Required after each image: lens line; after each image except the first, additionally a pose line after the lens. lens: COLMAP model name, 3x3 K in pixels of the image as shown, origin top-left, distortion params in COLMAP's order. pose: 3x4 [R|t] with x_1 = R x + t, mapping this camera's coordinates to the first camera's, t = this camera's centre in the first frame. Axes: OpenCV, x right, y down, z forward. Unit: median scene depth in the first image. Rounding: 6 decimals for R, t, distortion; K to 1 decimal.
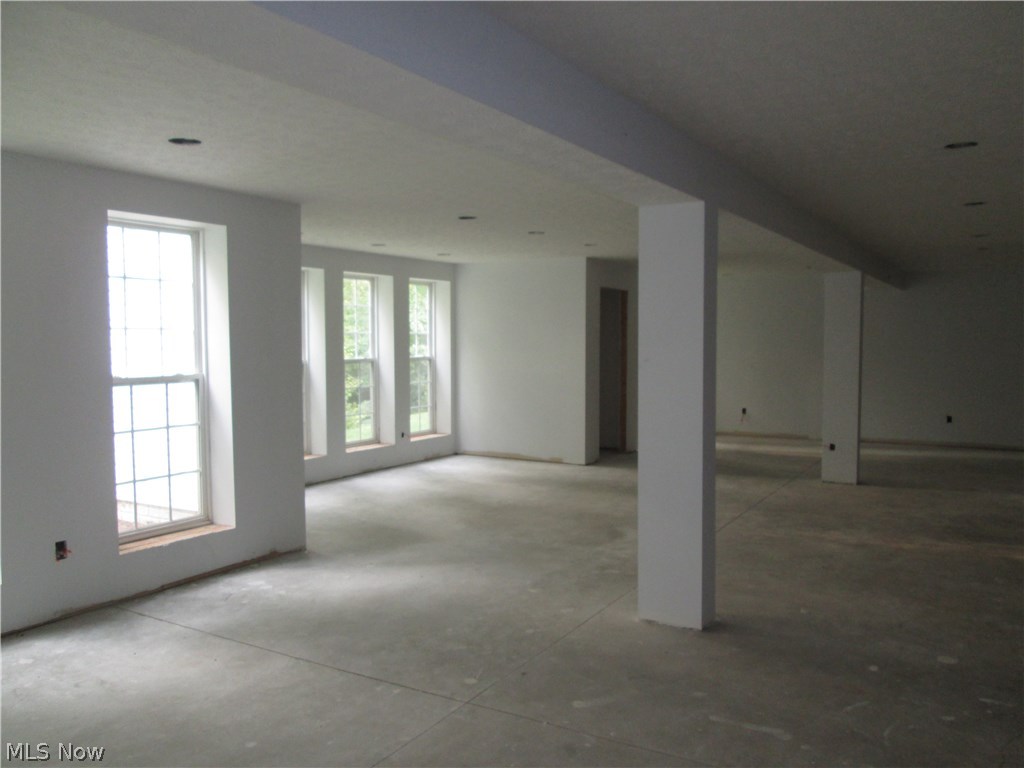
lens RADIAL K [[862.1, 0, 512.0], [0, 862.1, 384.0], [0, 0, 1]] dist [-0.039069, 0.002116]
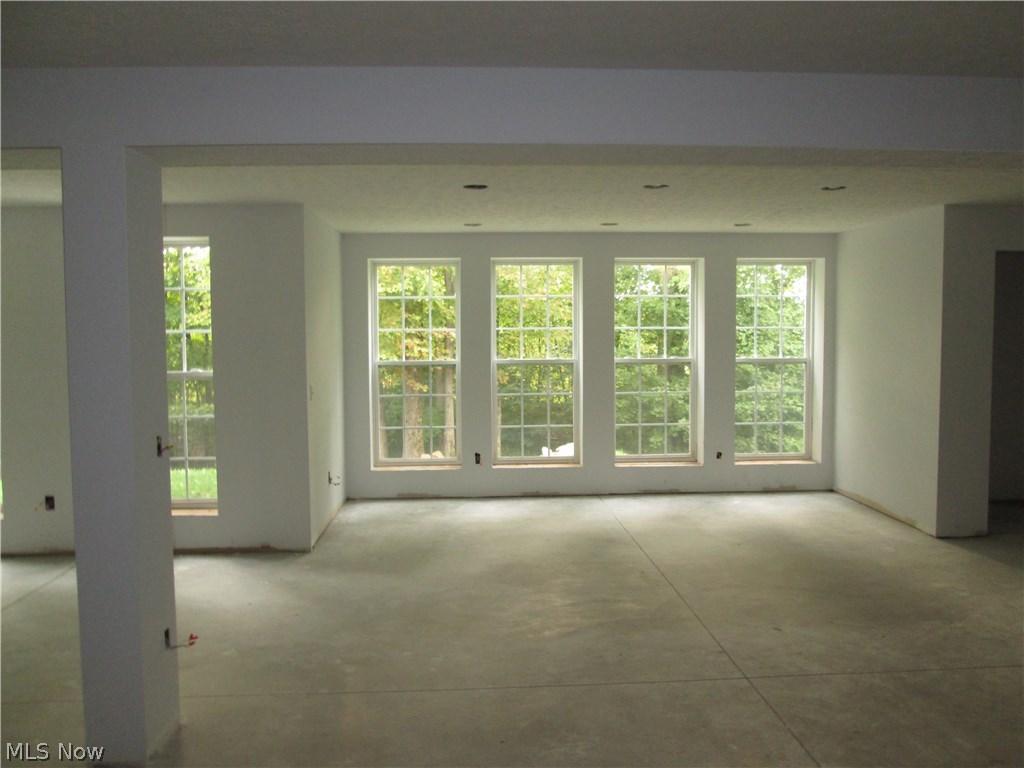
lens RADIAL K [[862.1, 0, 512.0], [0, 862.1, 384.0], [0, 0, 1]] dist [-0.039069, 0.002116]
pose [[0.554902, 0.051047, -0.830348, 0.428330], [-0.040848, 0.998584, 0.034092, -0.026732], [0.830912, 0.015000, 0.556202, 0.395518]]
